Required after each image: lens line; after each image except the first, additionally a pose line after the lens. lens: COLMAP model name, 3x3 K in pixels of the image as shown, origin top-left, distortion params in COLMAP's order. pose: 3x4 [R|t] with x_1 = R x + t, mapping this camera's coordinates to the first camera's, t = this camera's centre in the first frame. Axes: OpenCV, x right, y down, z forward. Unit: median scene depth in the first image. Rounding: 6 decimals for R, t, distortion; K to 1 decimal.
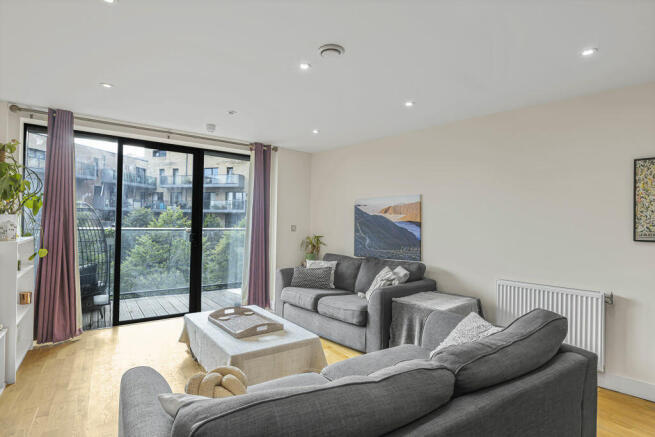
lens RADIAL K [[357.6, 0, 327.1], [0, 357.6, 218.5], [0, 0, 1]] dist [0.013273, -0.000473]
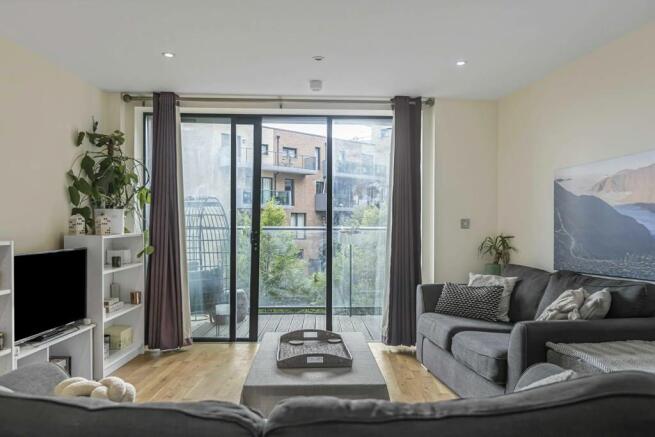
lens RADIAL K [[531.2, 0, 317.0], [0, 531.2, 223.3], [0, 0, 1]] dist [0.014929, -0.010802]
pose [[0.824102, -0.014413, -0.566258, 0.286291], [0.017678, 0.999844, 0.000279, 0.028113], [0.566166, -0.010241, 0.824228, 0.105721]]
